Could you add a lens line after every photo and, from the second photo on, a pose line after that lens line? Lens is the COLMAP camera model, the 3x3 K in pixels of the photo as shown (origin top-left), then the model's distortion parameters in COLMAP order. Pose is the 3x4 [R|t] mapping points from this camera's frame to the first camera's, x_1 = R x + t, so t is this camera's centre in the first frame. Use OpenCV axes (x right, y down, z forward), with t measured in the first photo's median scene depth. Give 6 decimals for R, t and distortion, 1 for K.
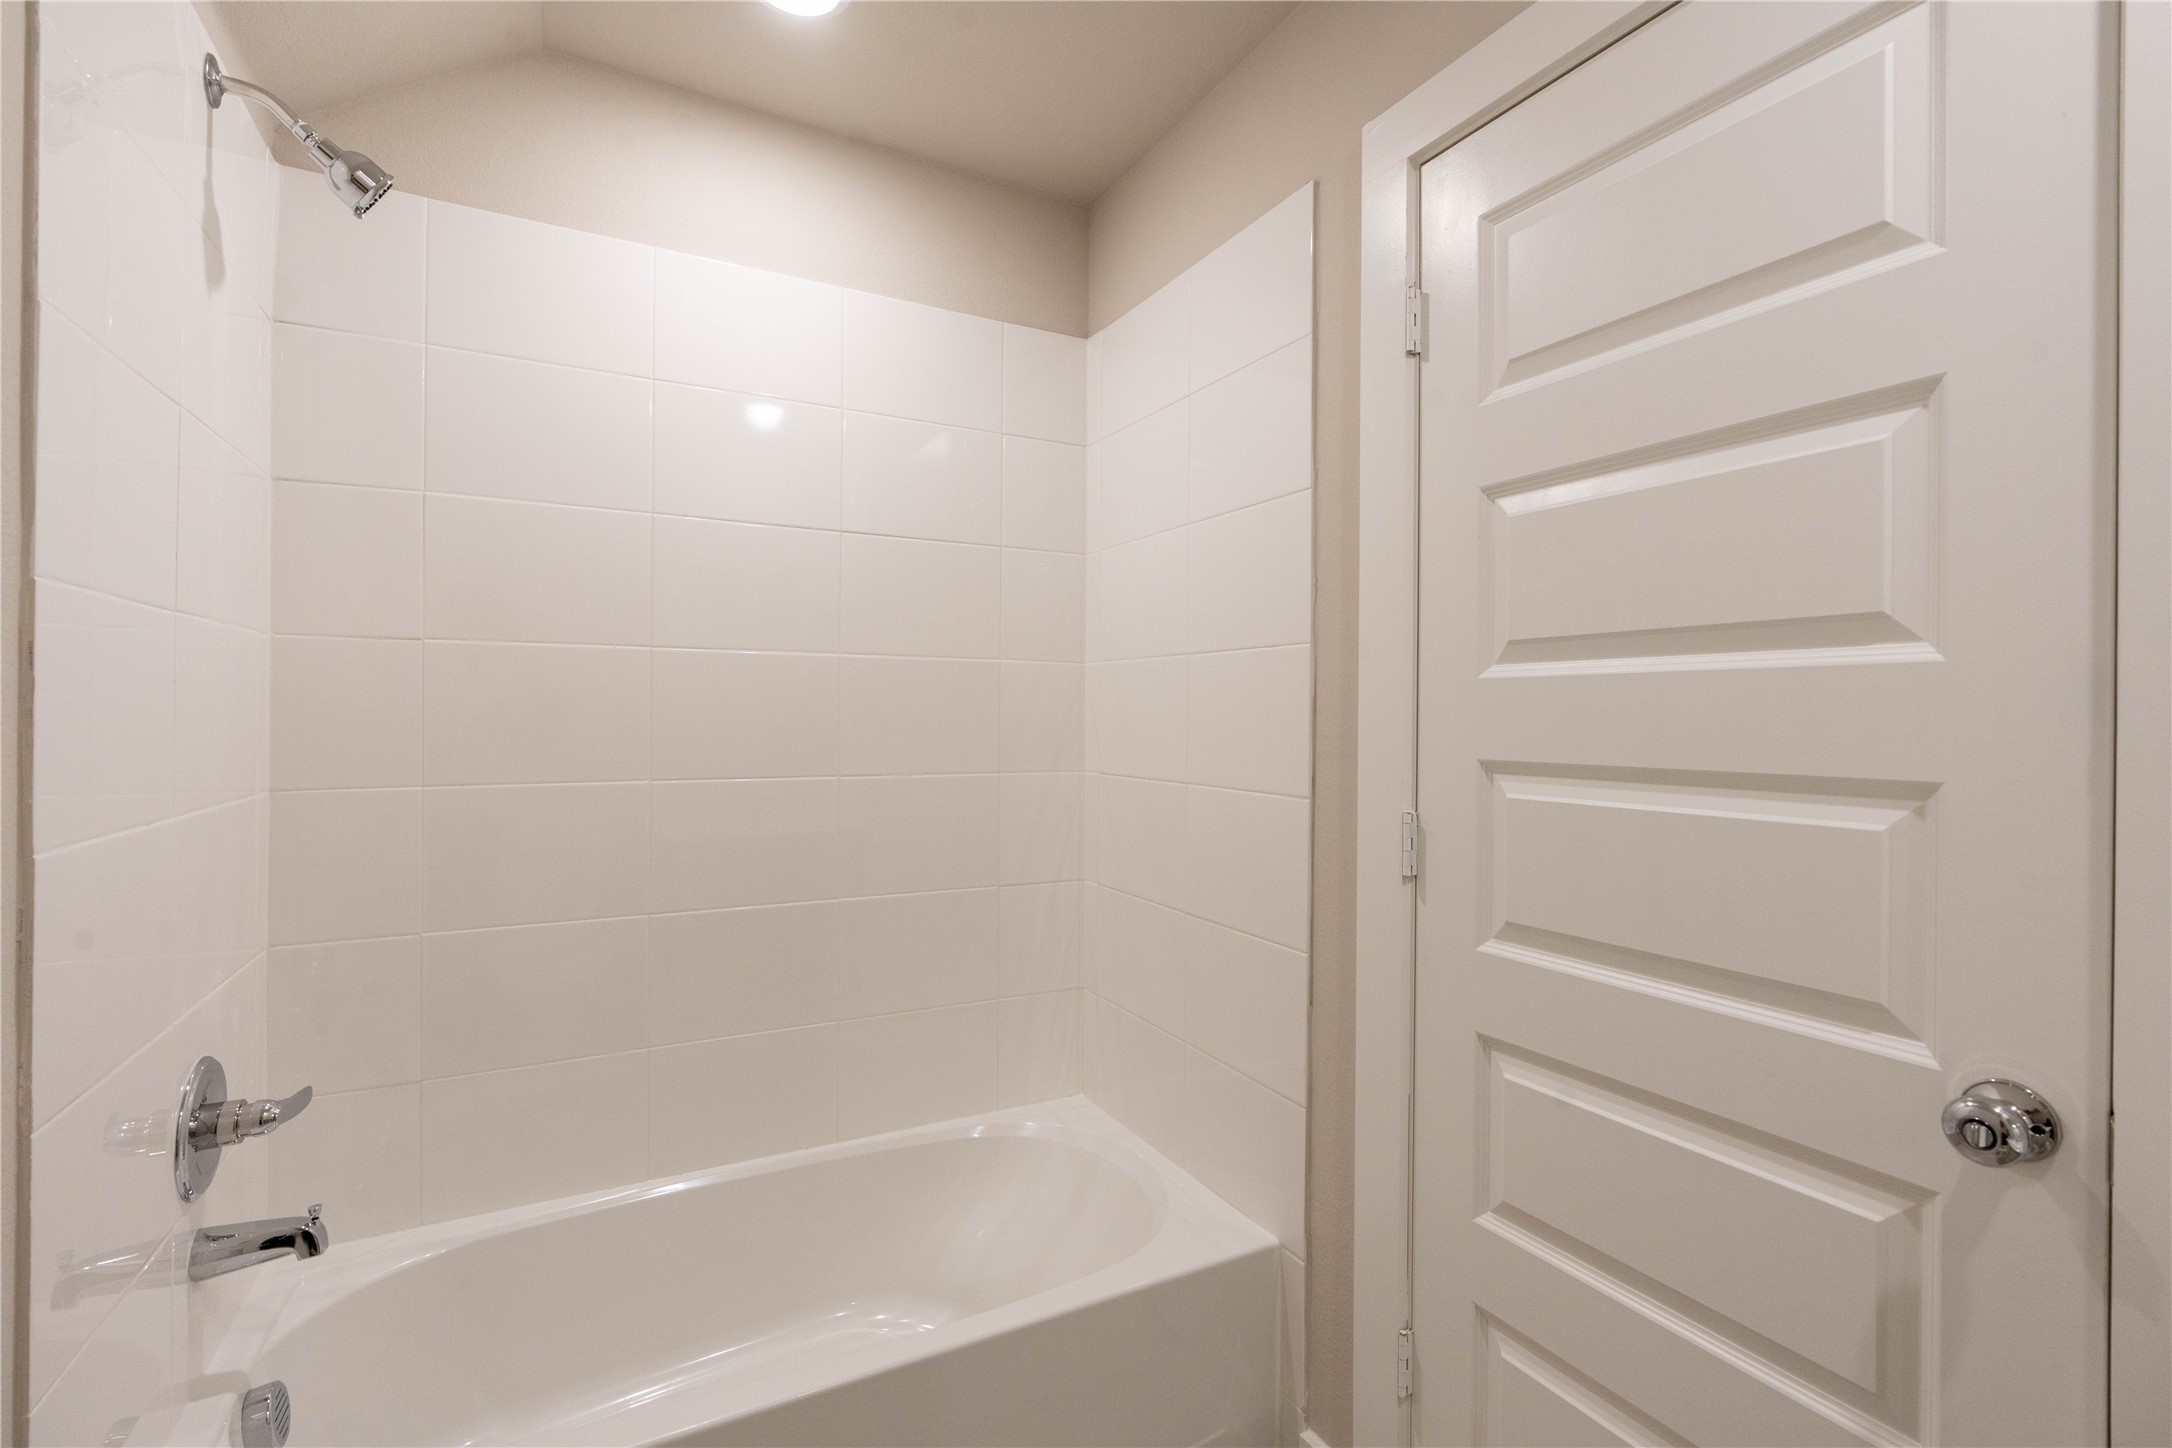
lens RADIAL K [[973.8, 0, 1097.0], [0, 973.8, 707.9], [0, 0, 1]] dist [-0.005116, 0.002243]
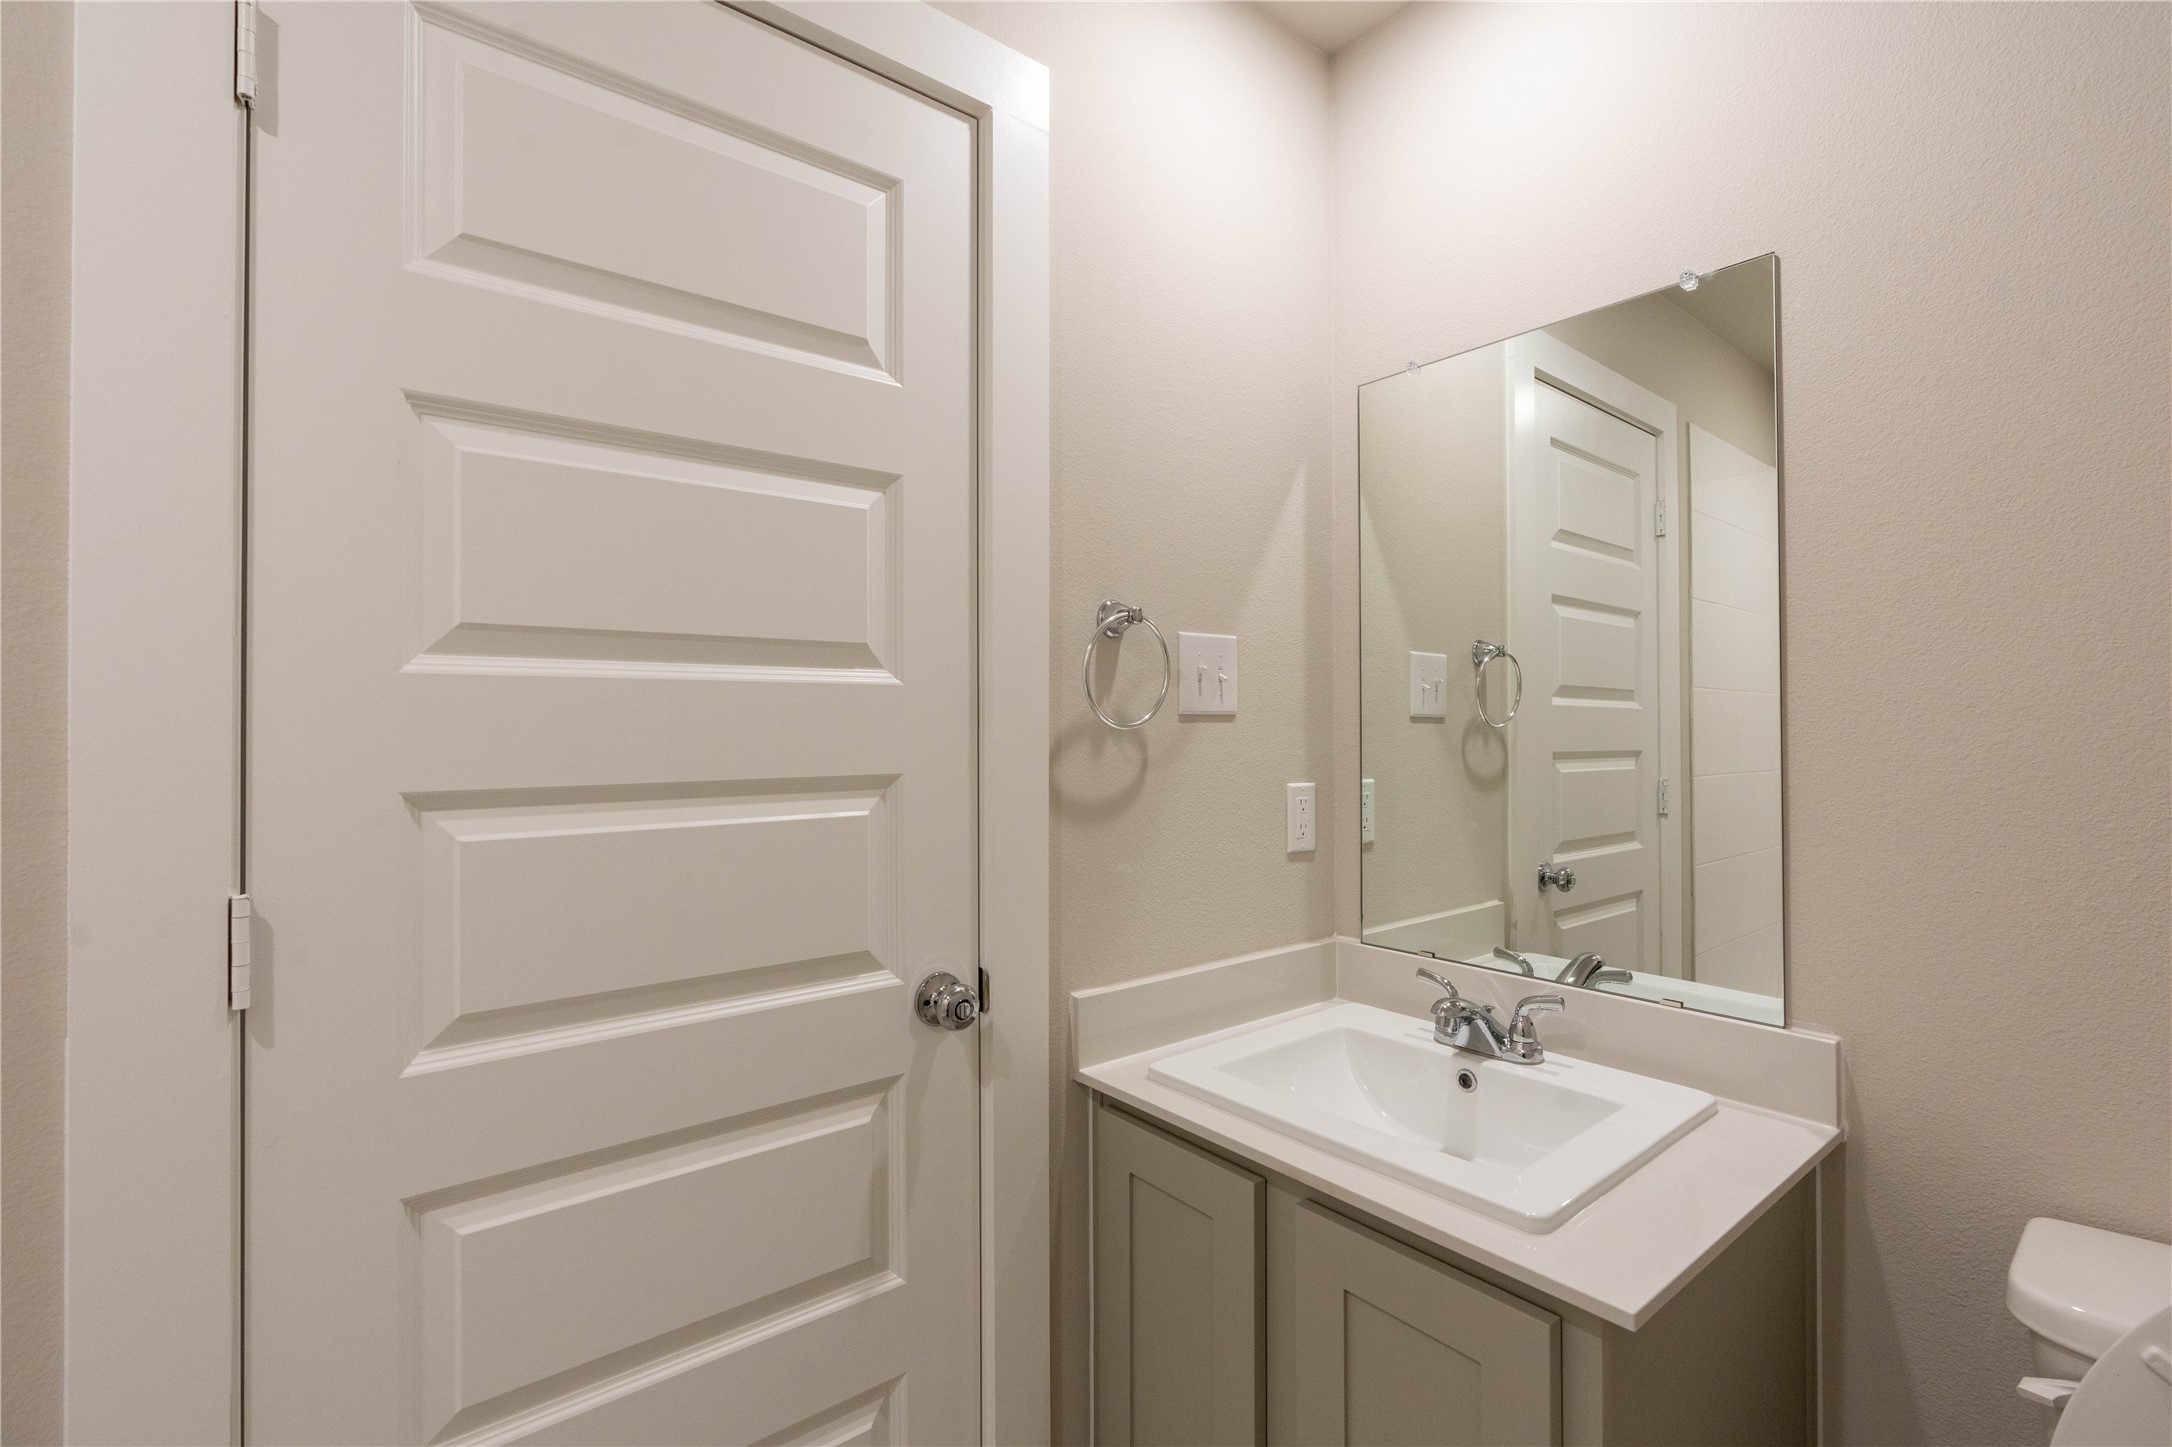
lens RADIAL K [[973.8, 0, 1090.1], [0, 973.8, 719.3], [0, 0, 1]] dist [-0.005116, 0.002243]
pose [[-0.167039, 0.006033, 0.985932, -0.492925], [-0.002189, 0.999977, -0.006490, 0.007957], [-0.985948, -0.003243, -0.167022, 0.904741]]
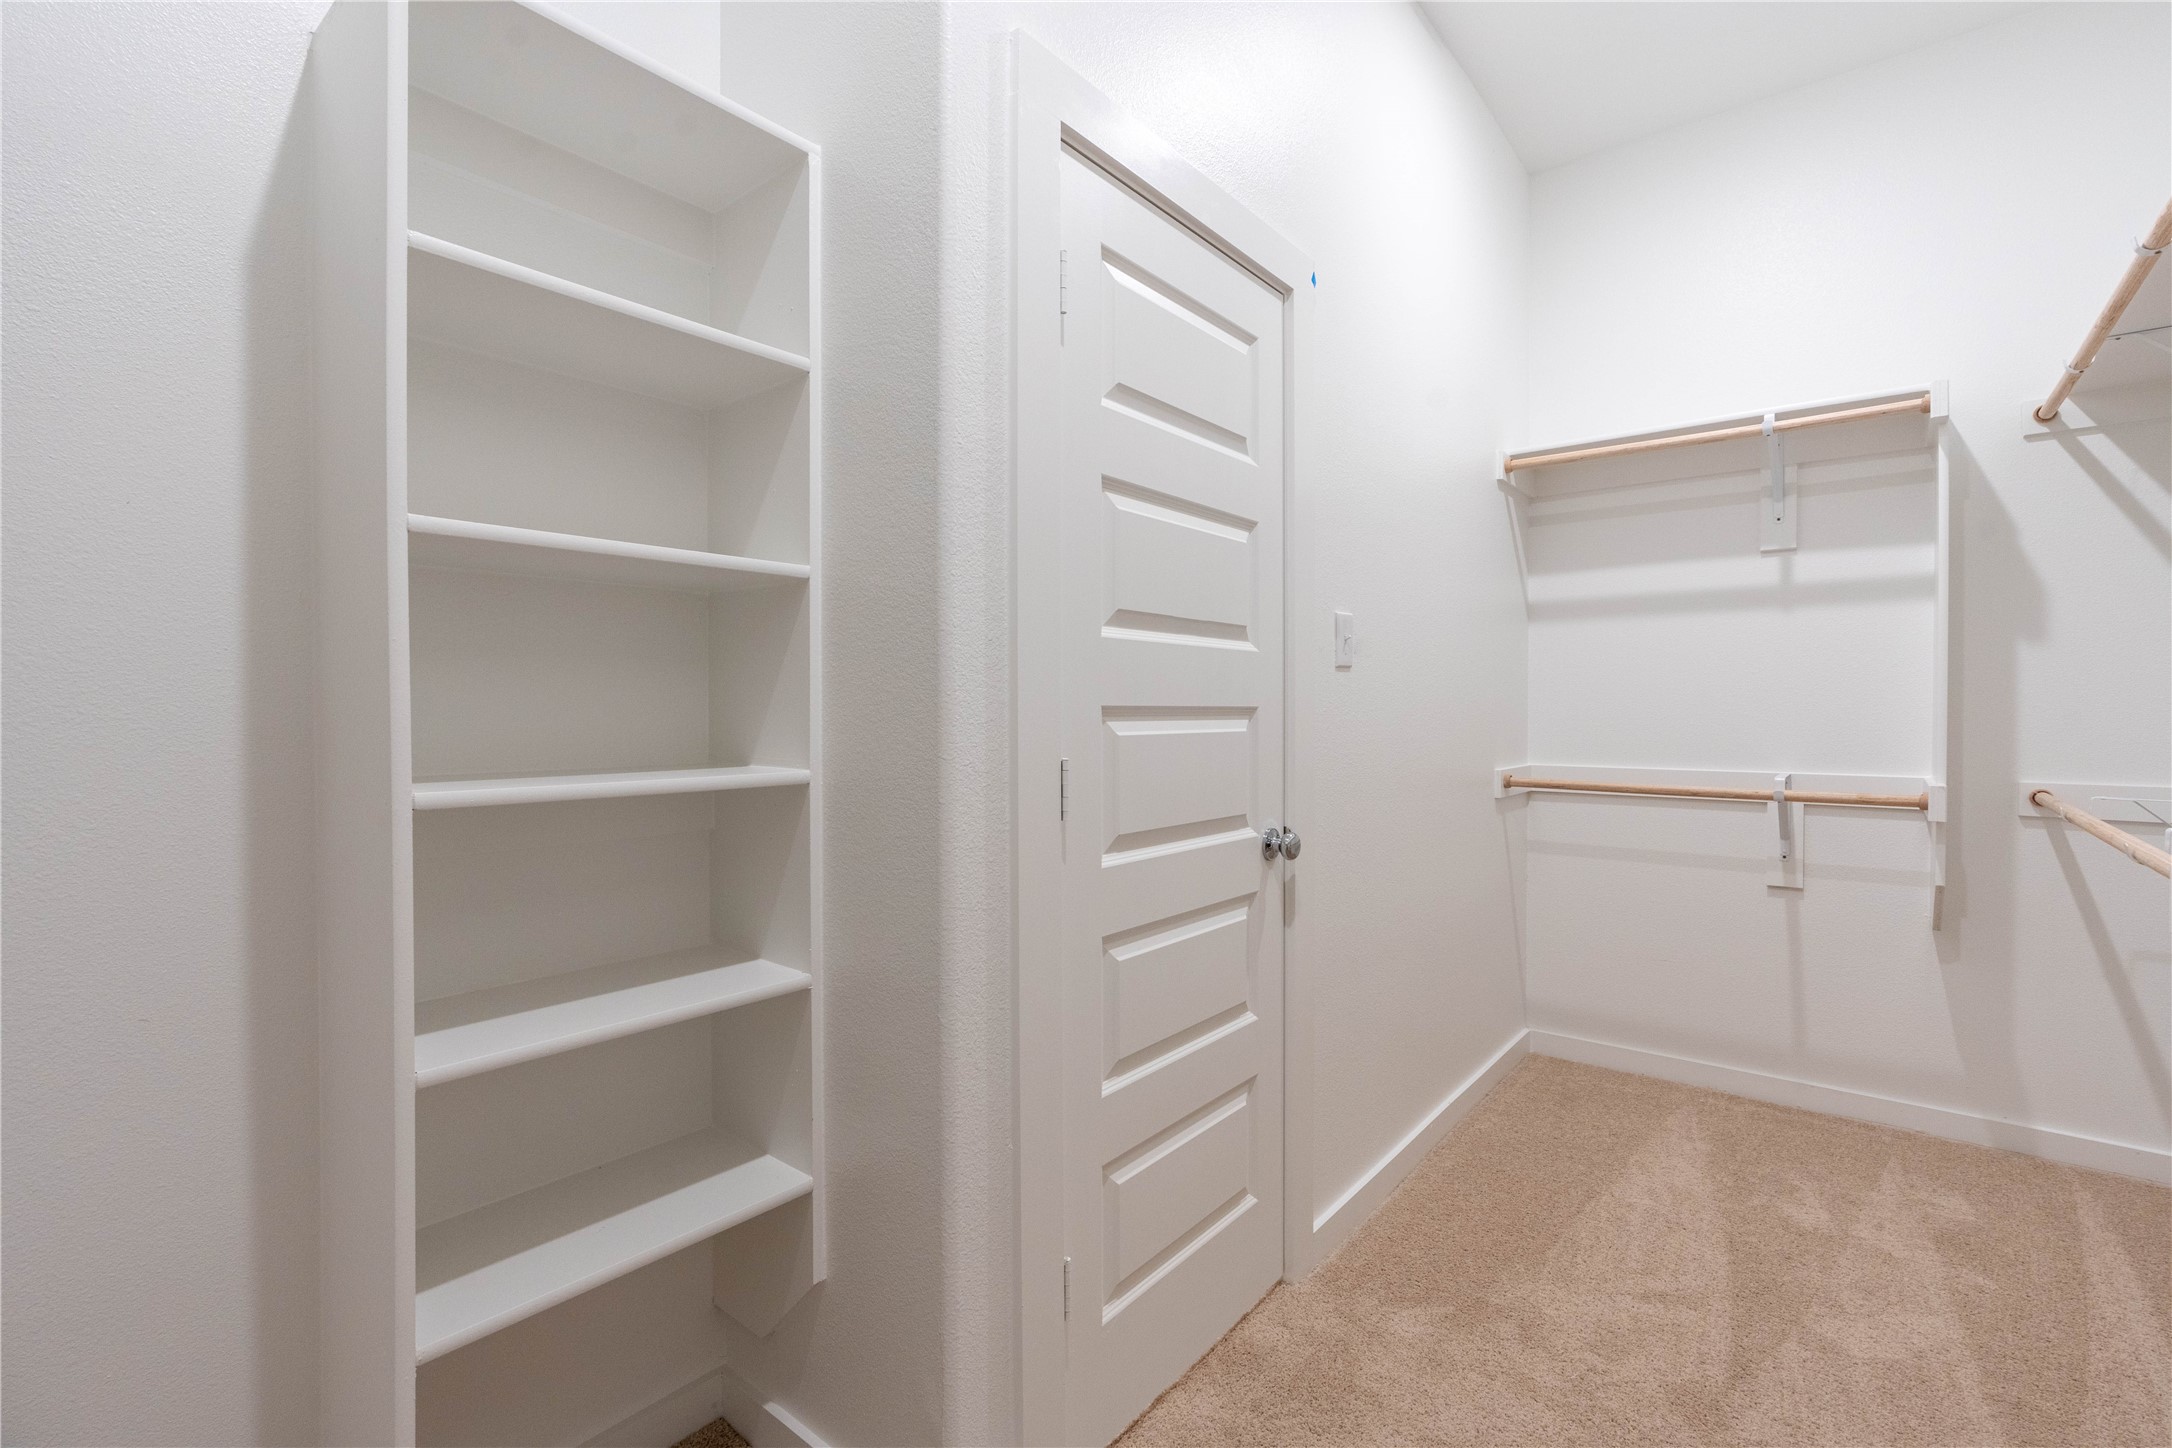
lens RADIAL K [[973.8, 0, 1081.9], [0, 973.8, 708.6], [0, 0, 1]] dist [-0.005116, 0.002243]
pose [[-0.376556, -0.006217, 0.926373, -0.974440], [-0.011668, 0.999930, 0.001968, 0.076789], [-0.926320, -0.010068, -0.376602, 2.071004]]
